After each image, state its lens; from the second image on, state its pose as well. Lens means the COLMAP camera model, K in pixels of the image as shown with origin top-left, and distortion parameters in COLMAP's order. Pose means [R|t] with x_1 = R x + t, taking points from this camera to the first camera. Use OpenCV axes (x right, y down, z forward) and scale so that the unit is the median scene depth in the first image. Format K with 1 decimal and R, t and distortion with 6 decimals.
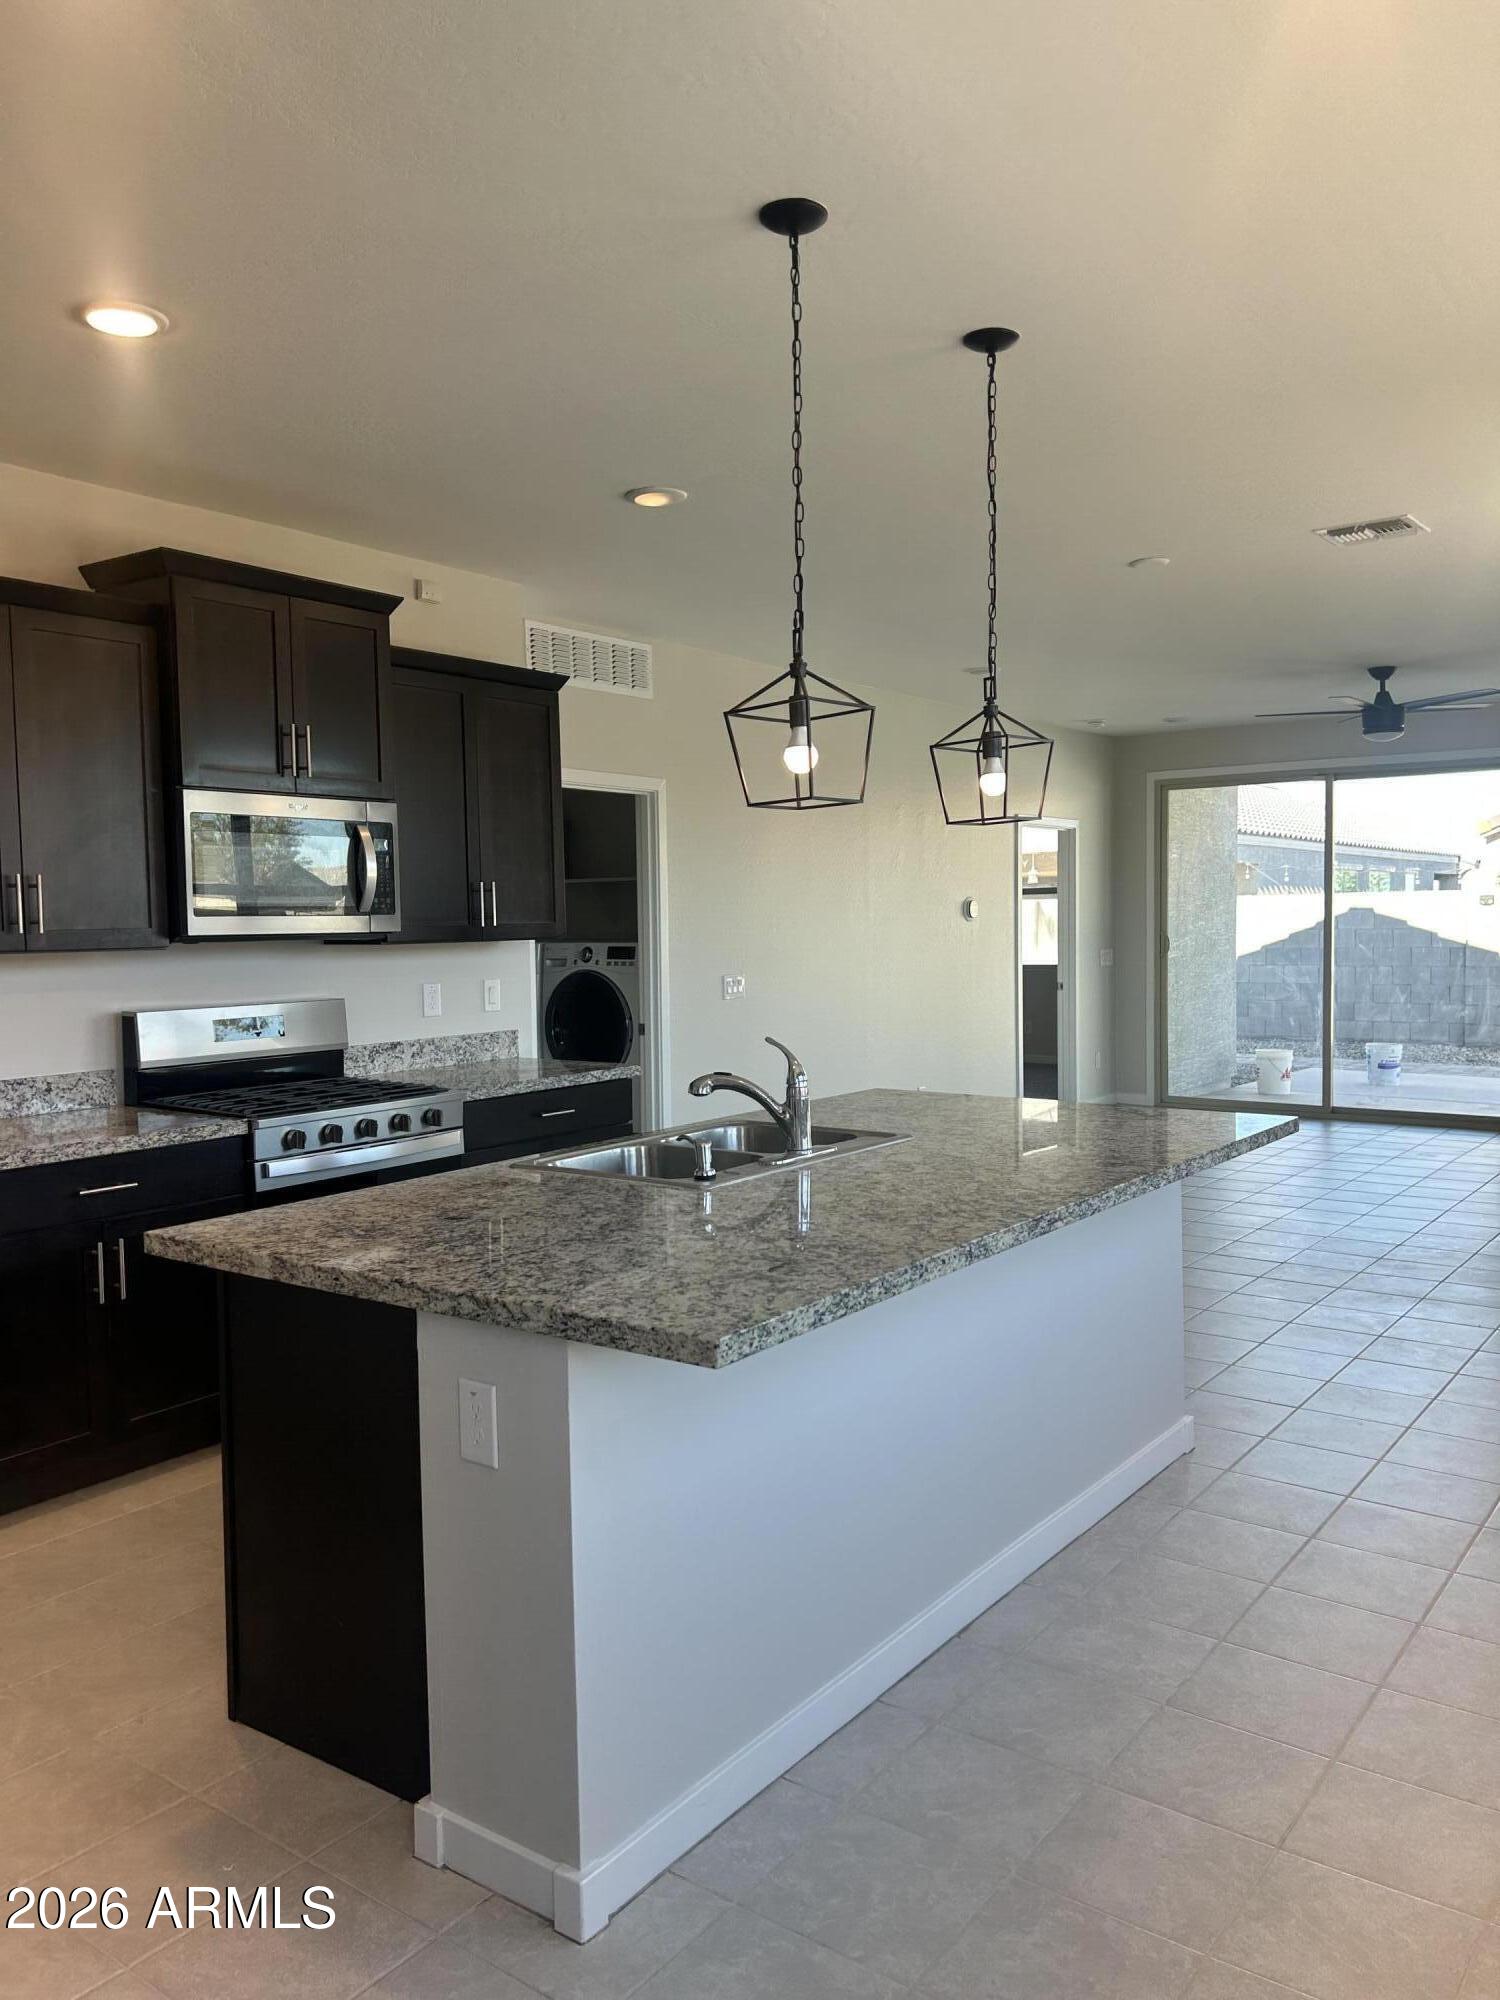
lens RADIAL K [[1519.1, 0, 746.7], [0, 1519.1, 1002.9], [0, 0, 1]] dist [0.031646, -0.006409]
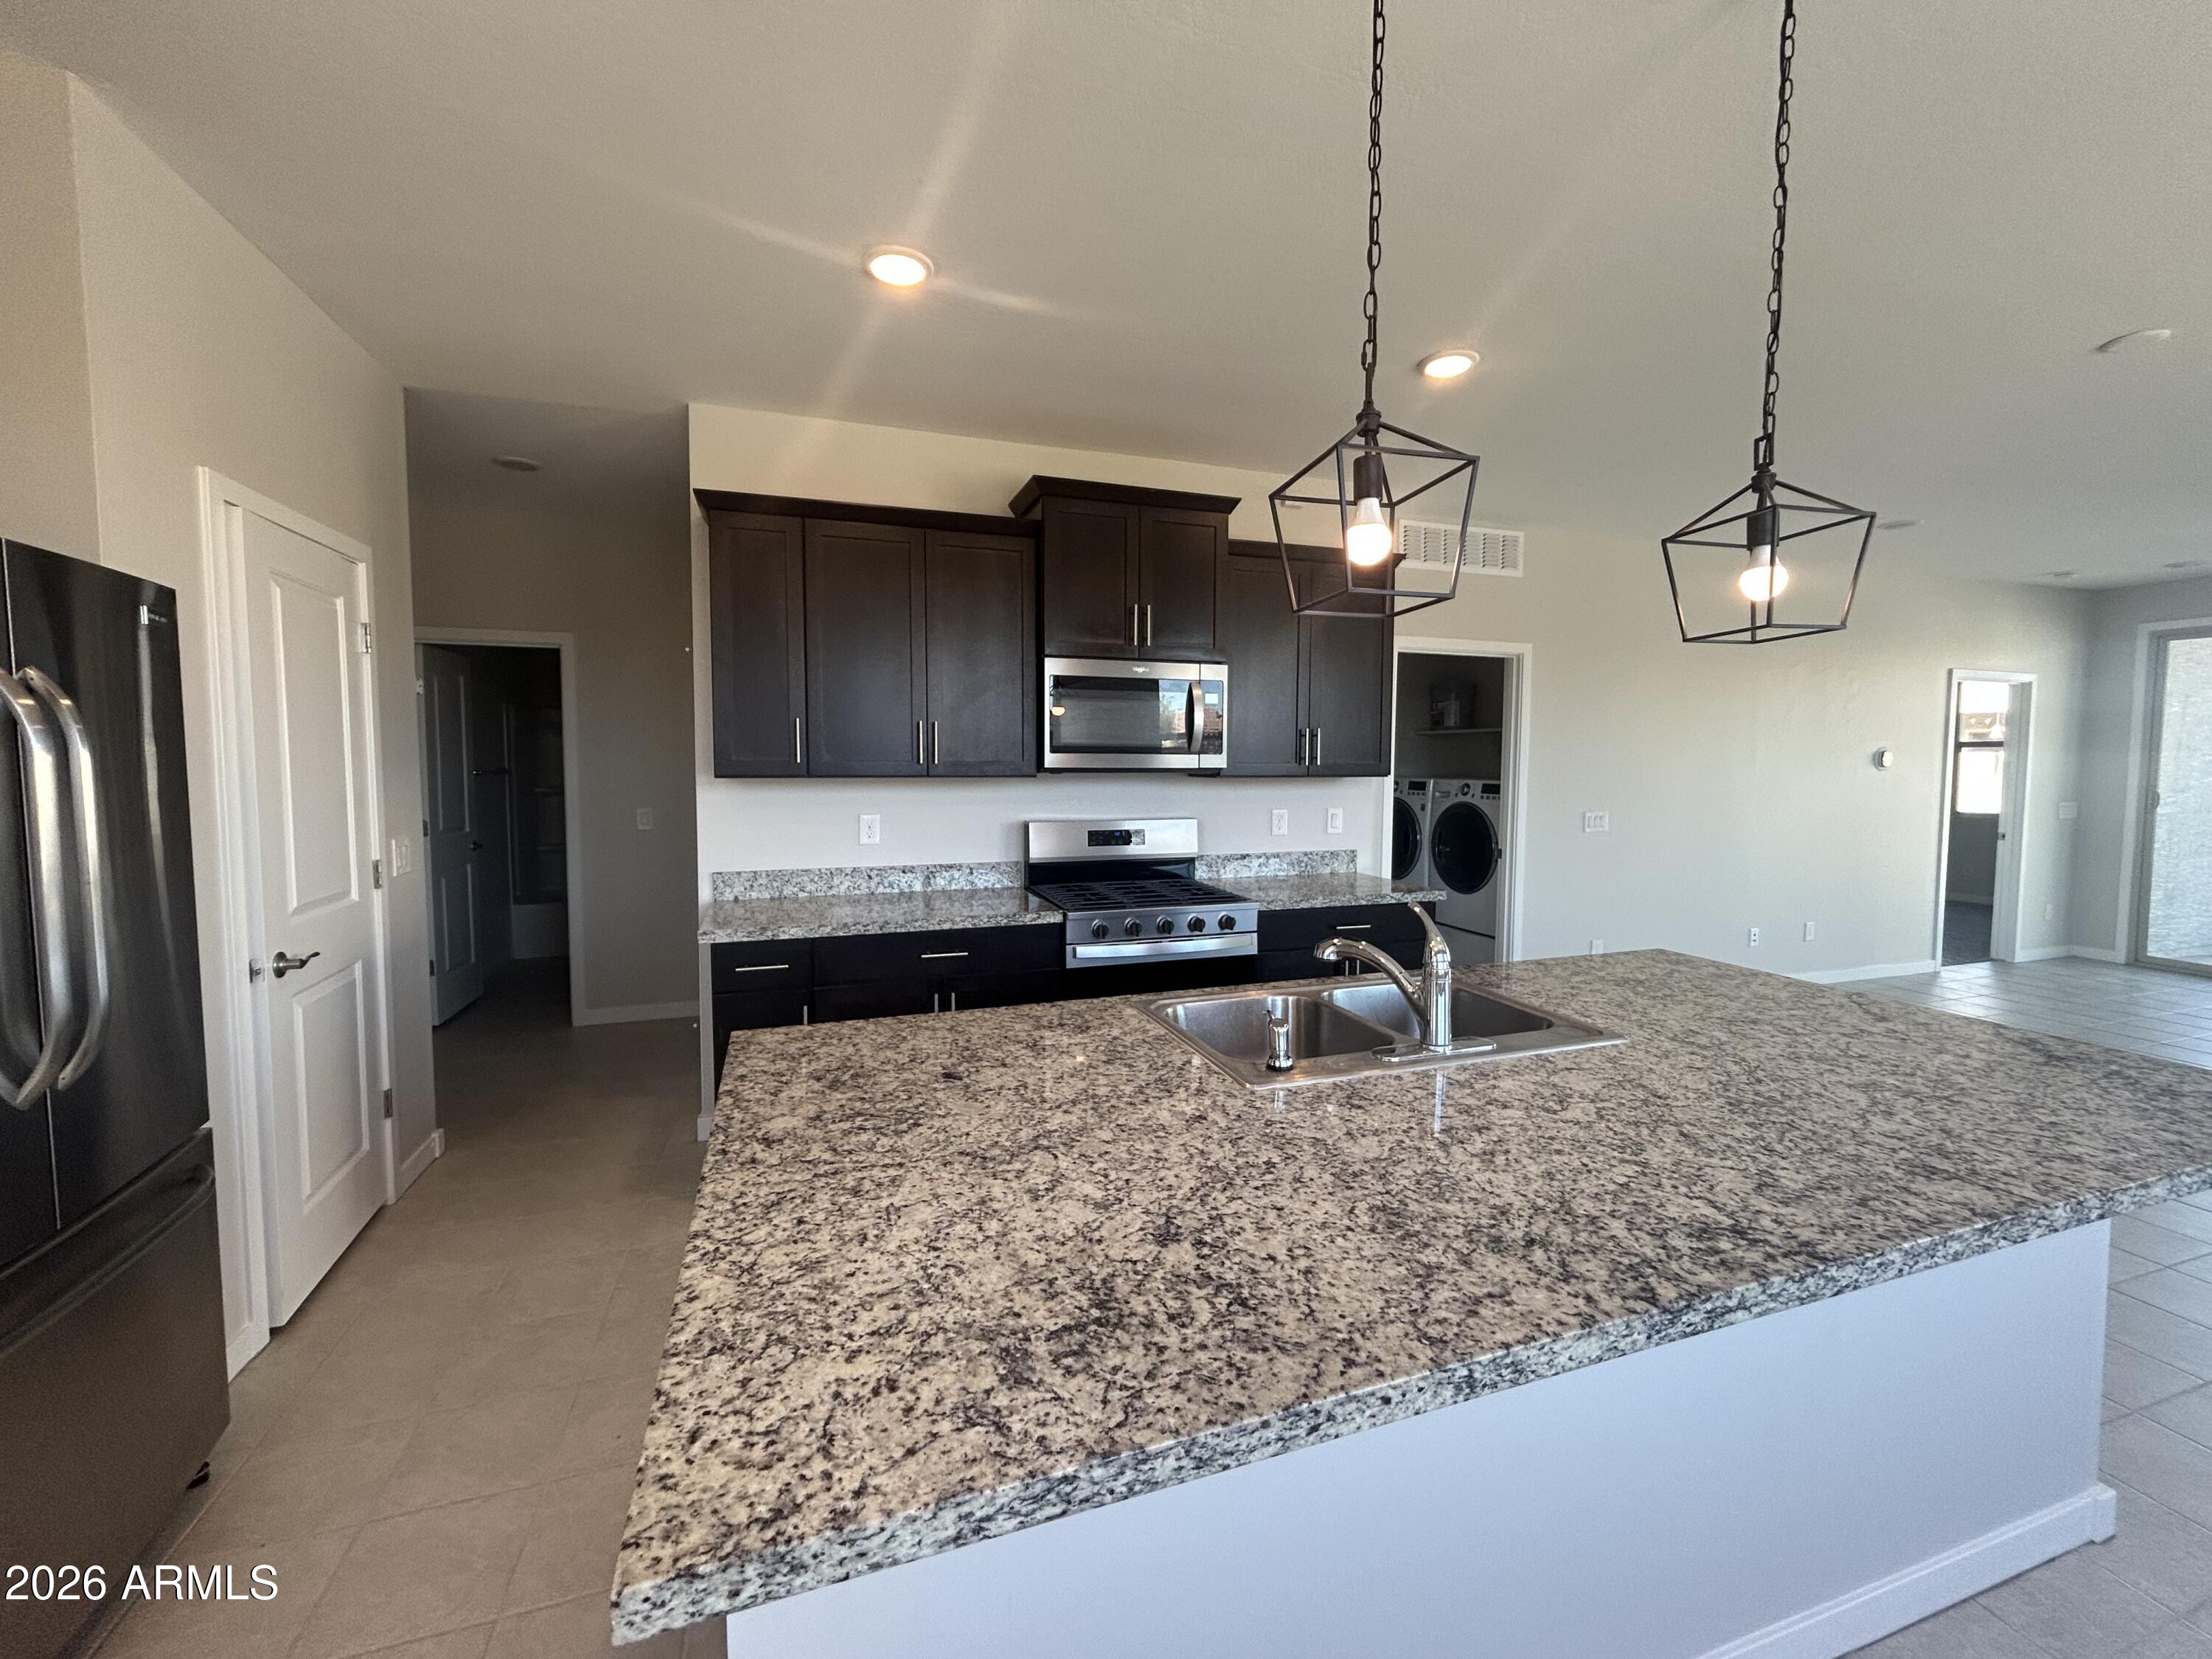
lens RADIAL K [[901.4, 0, 1109.9], [0, 901.4, 812.3], [0, 0, 1]] dist [0.000491, -0.000440]
pose [[0.825667, 0.051626, -0.561790, 0.111241], [-0.048987, 0.998604, 0.019770, -0.020889], [0.562026, 0.011197, 0.827044, 0.345046]]
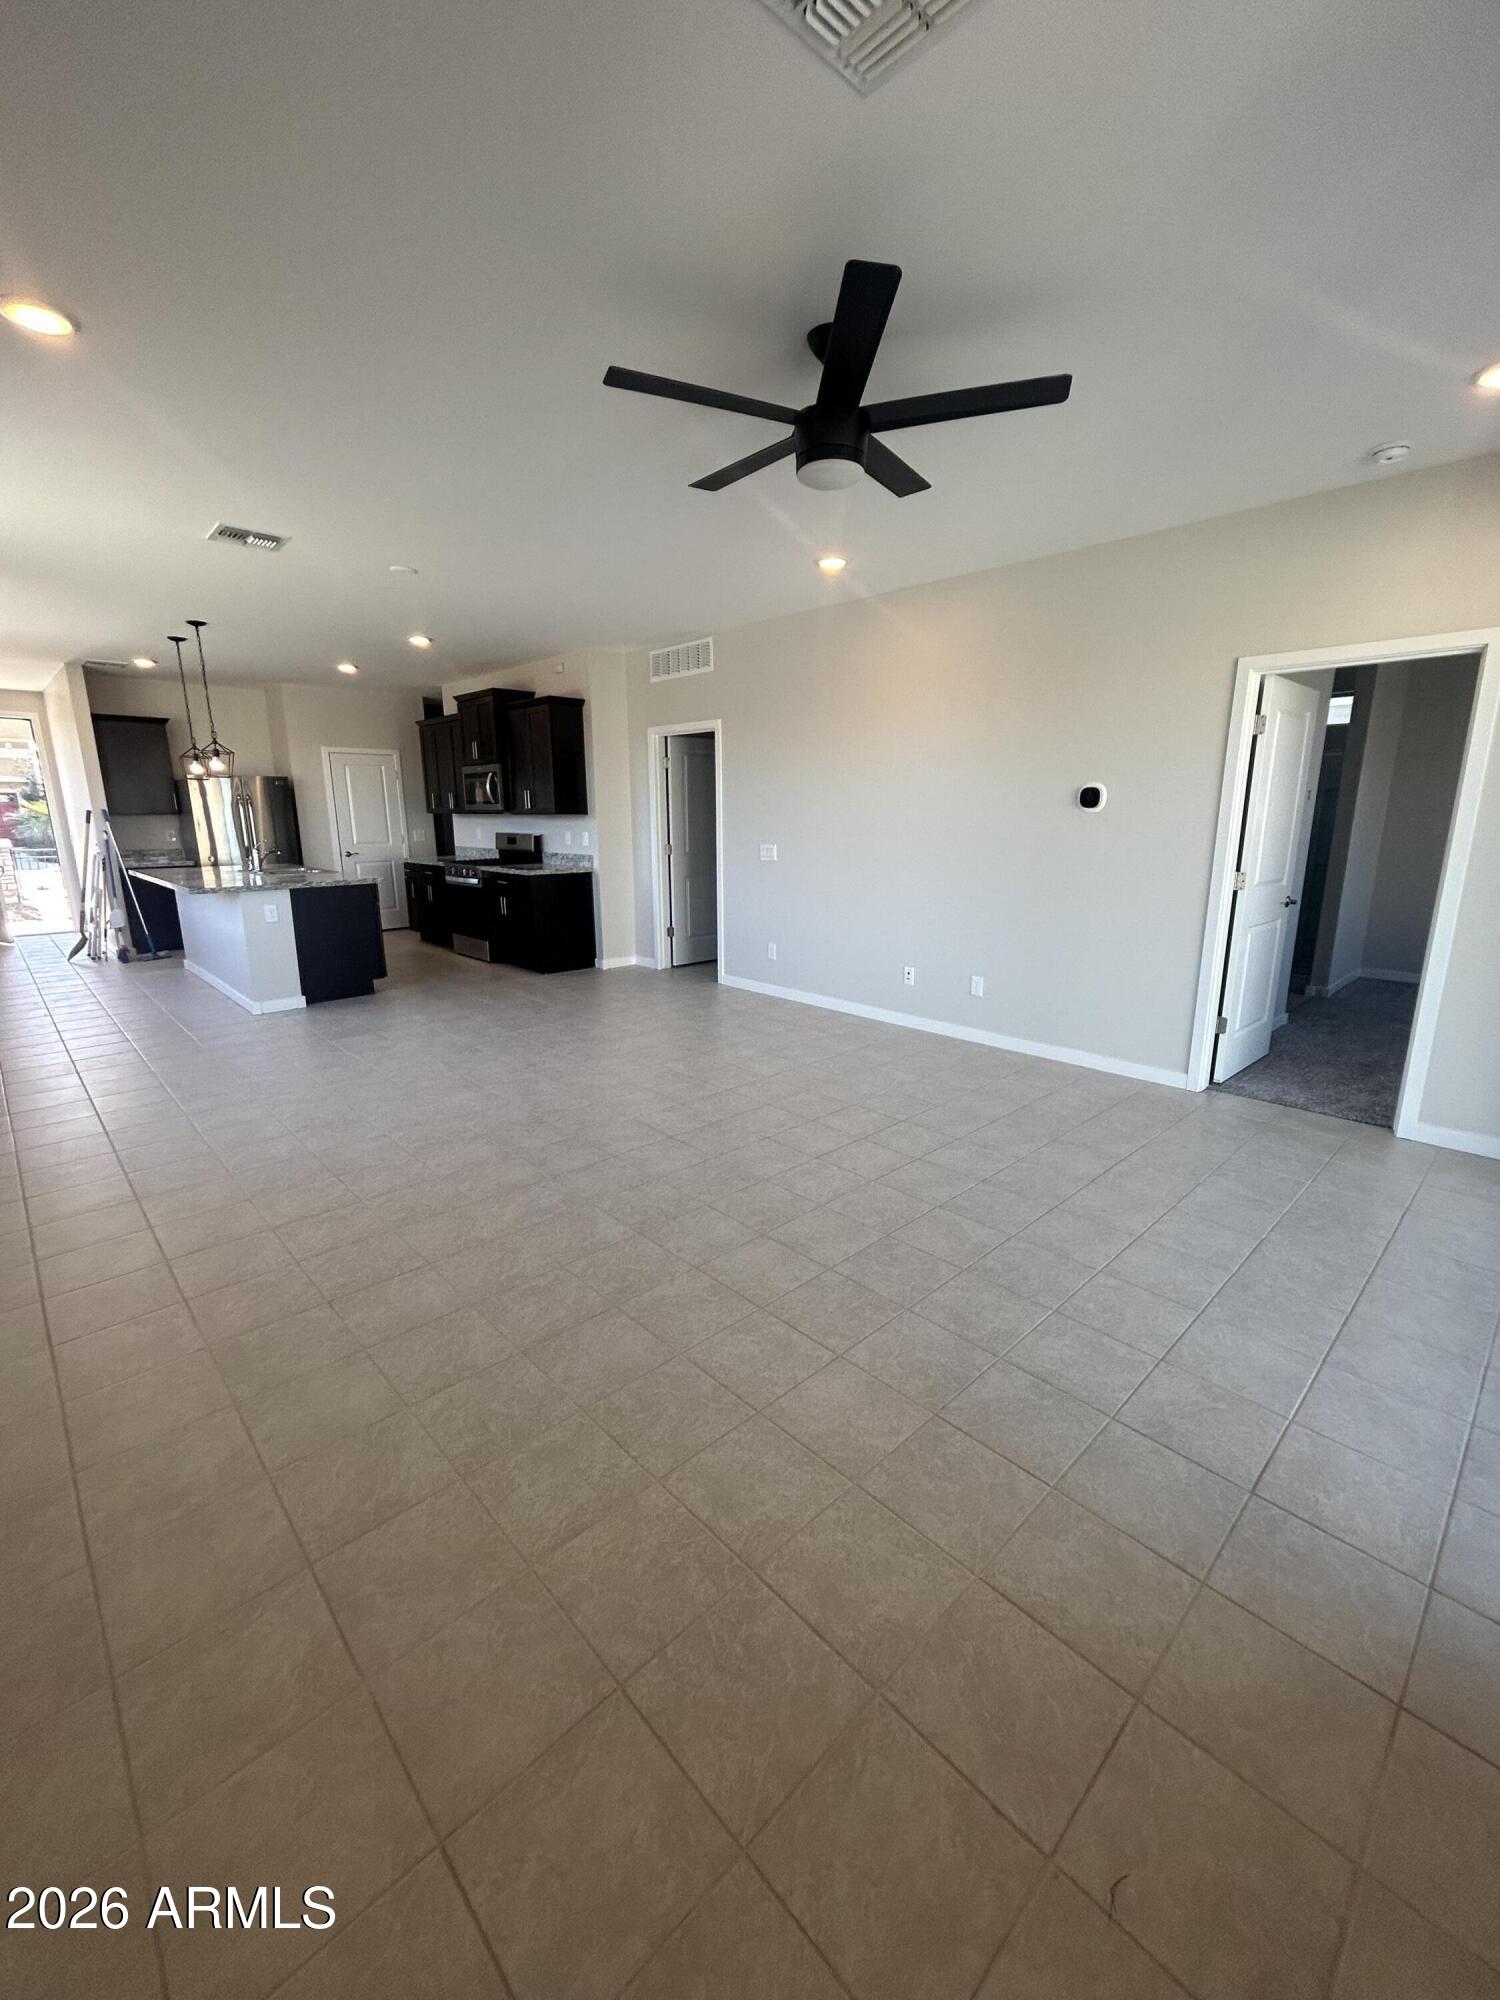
lens RADIAL K [[815.0, 0, 751.5], [0, 815.0, 1004.0], [0, 0, 1]] dist [0.000491, -0.000440]
pose [[-0.173262, 0.235327, -0.956348, 1.253970], [-0.057429, 0.966968, 0.248344, -0.102712], [0.983200, 0.097951, -0.154024, 1.752992]]
